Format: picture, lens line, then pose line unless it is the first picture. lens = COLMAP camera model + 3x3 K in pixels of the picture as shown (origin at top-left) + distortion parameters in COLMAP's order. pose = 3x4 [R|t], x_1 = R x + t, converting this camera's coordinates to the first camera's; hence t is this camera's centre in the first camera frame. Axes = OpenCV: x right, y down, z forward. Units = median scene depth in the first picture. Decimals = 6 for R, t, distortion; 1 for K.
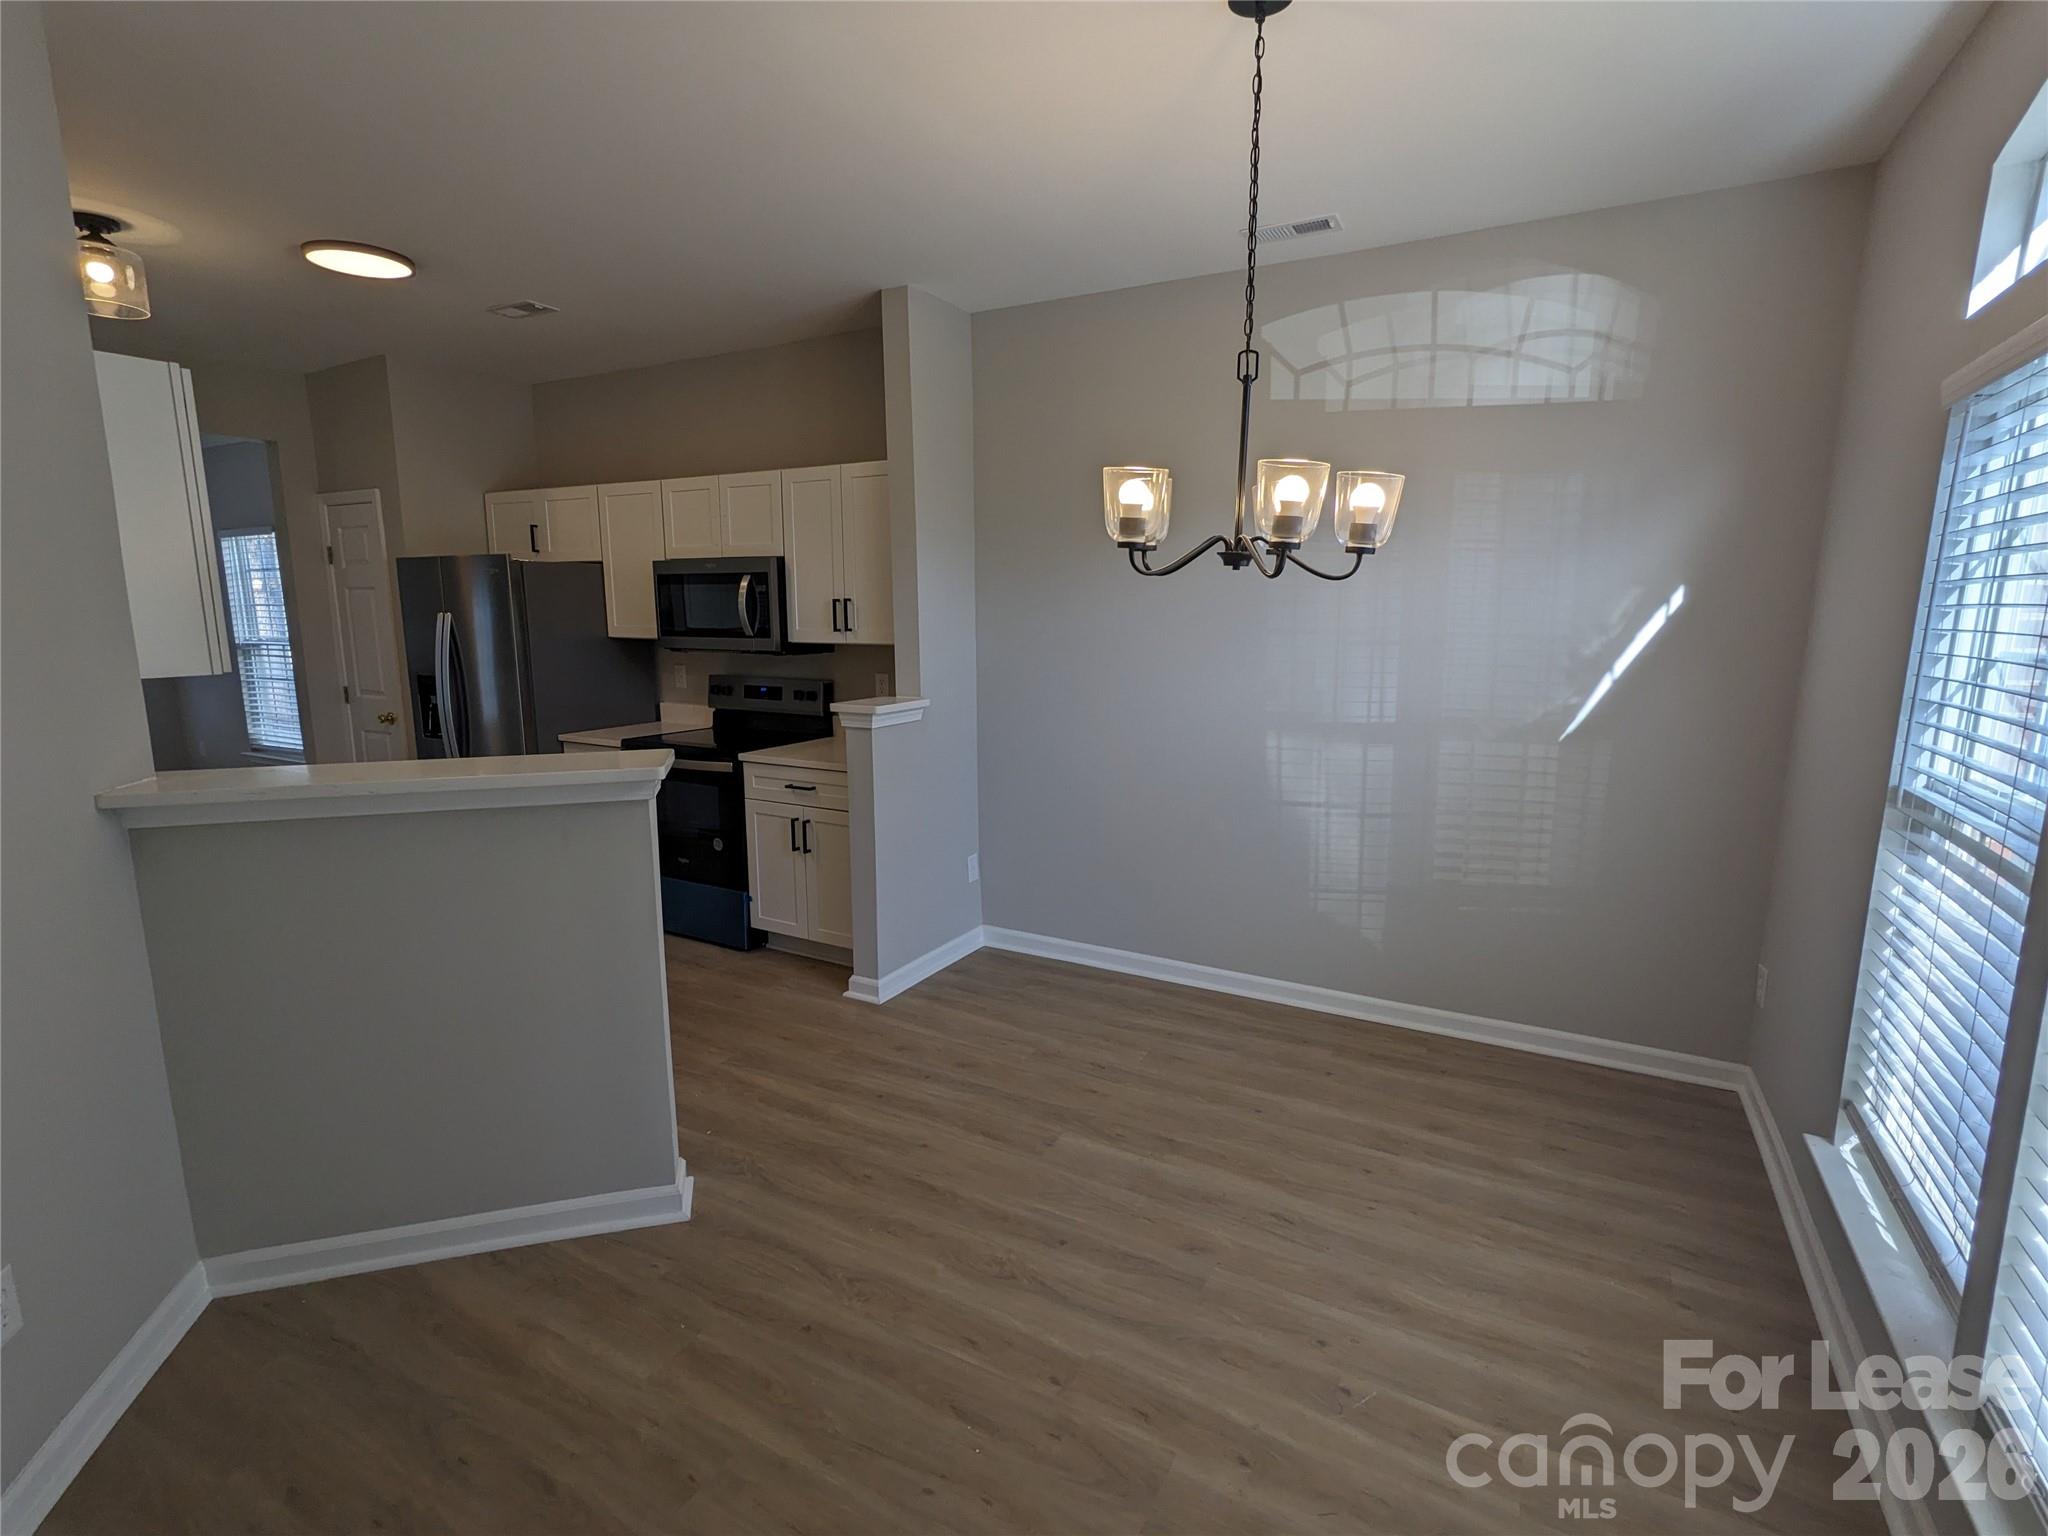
lens RADIAL K [[972.3, 0, 1038.1], [0, 972.3, 773.9], [0, 0, 1]] dist [0.011107, 0.000859]
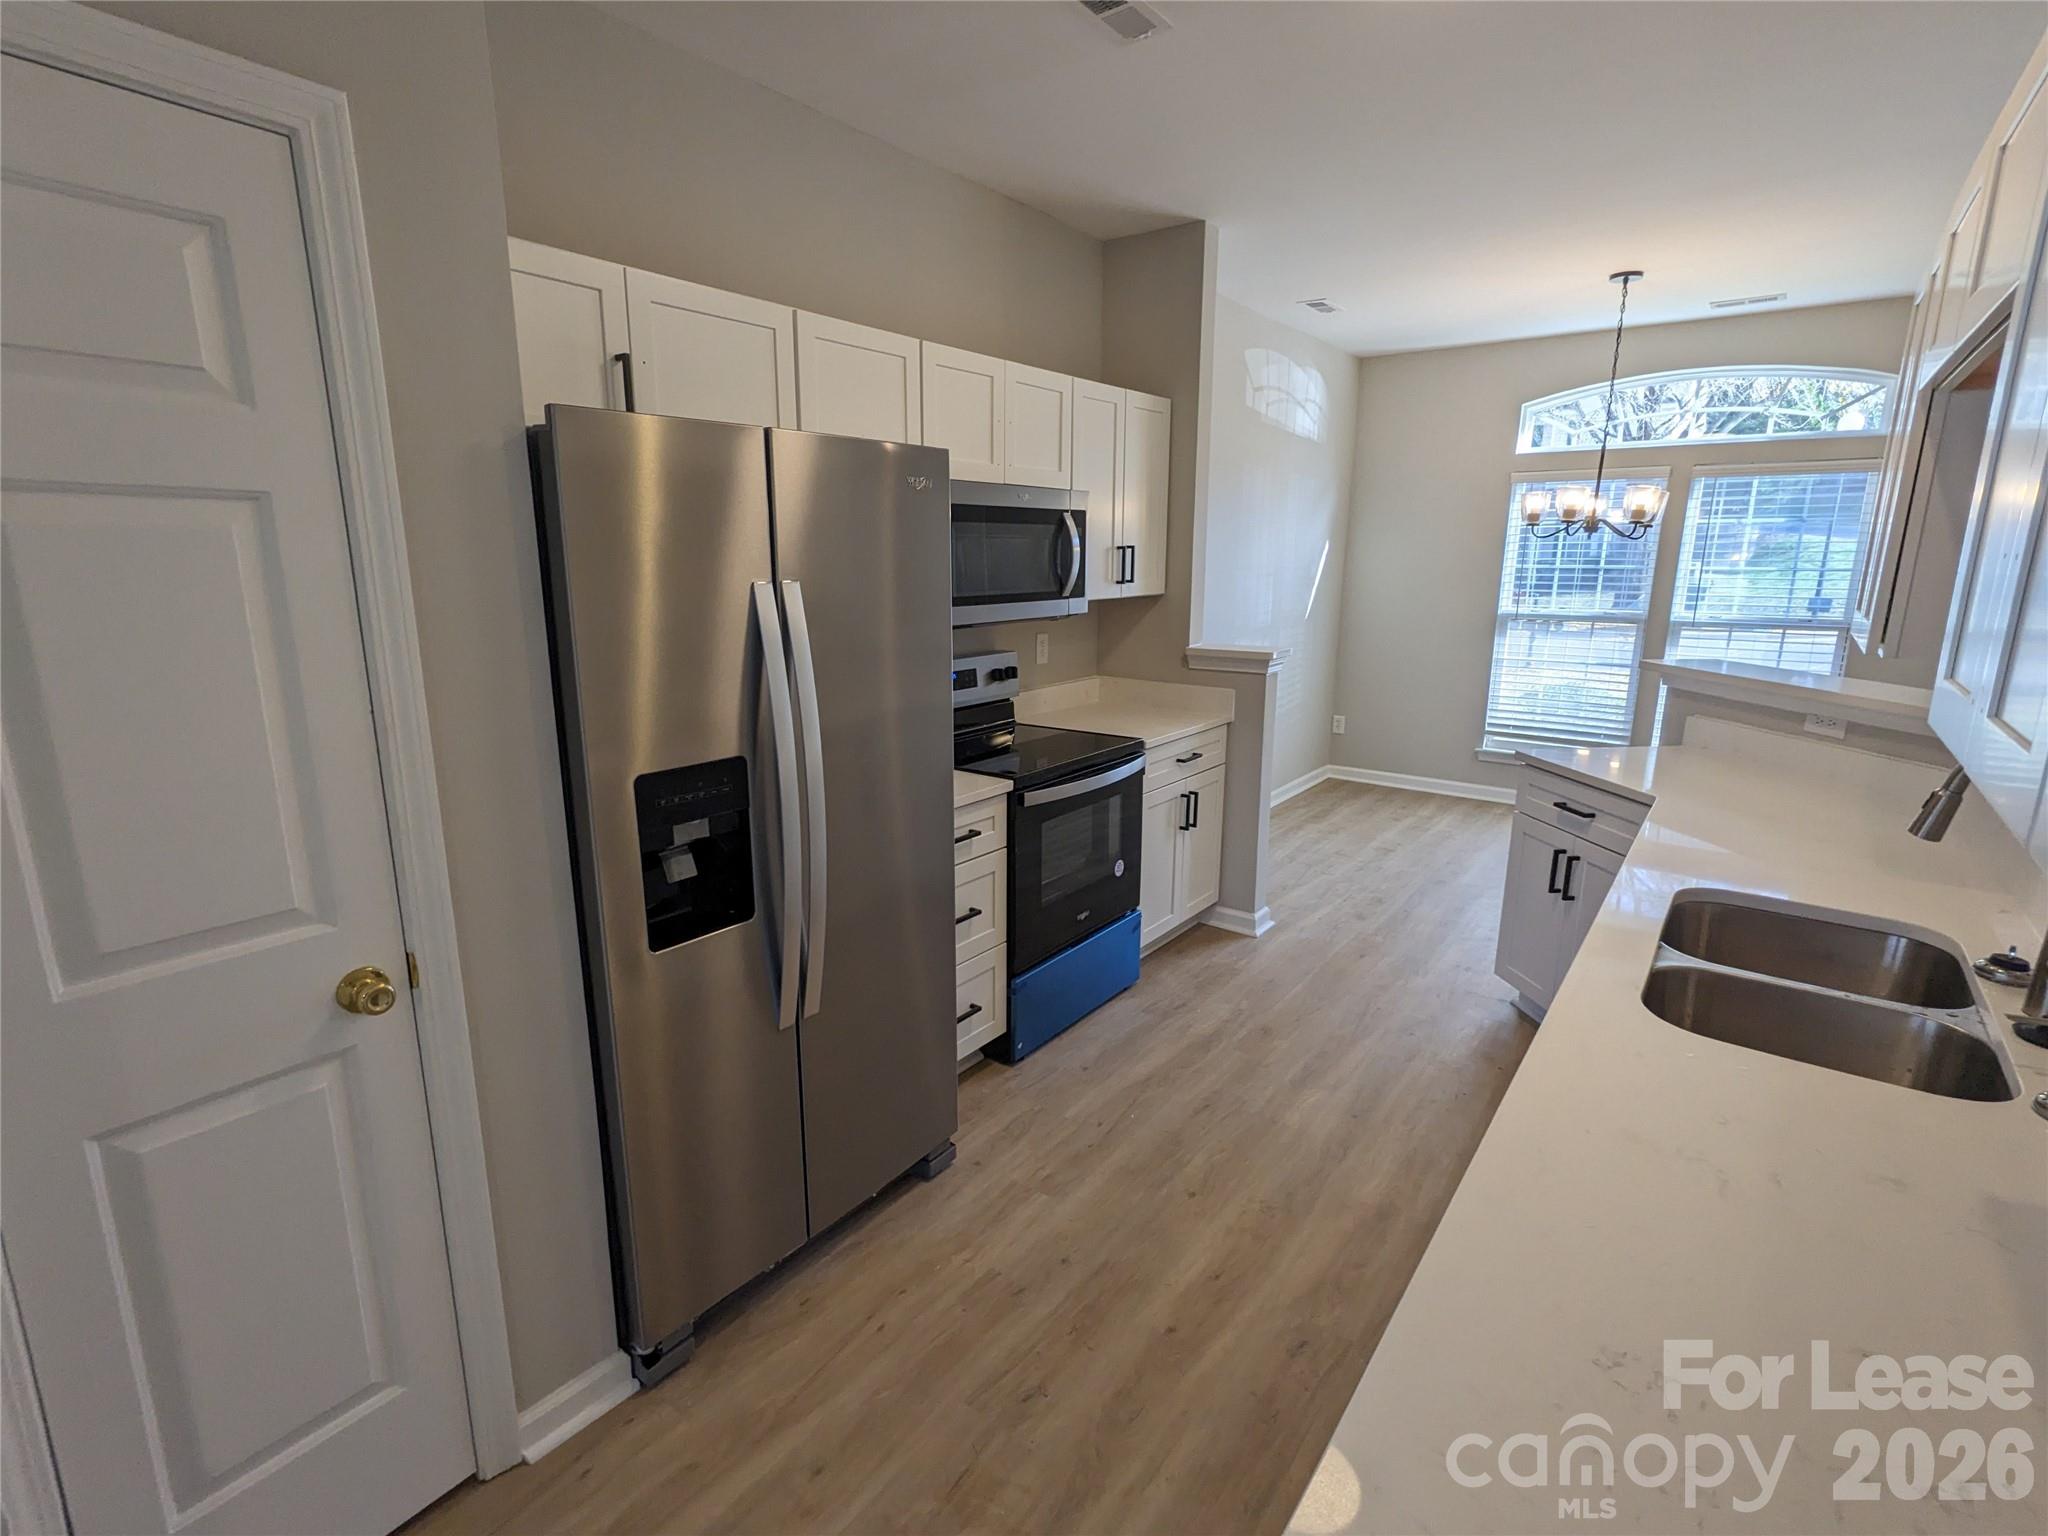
lens RADIAL K [[972.3, 0, 1013.6], [0, 972.3, 772.2], [0, 0, 1]] dist [0.011107, 0.000859]
pose [[0.153923, -0.224663, 0.962203, -1.038931], [0.167787, 0.965608, 0.198618, -0.163795], [-0.973733, 0.130873, 0.186325, 0.905317]]
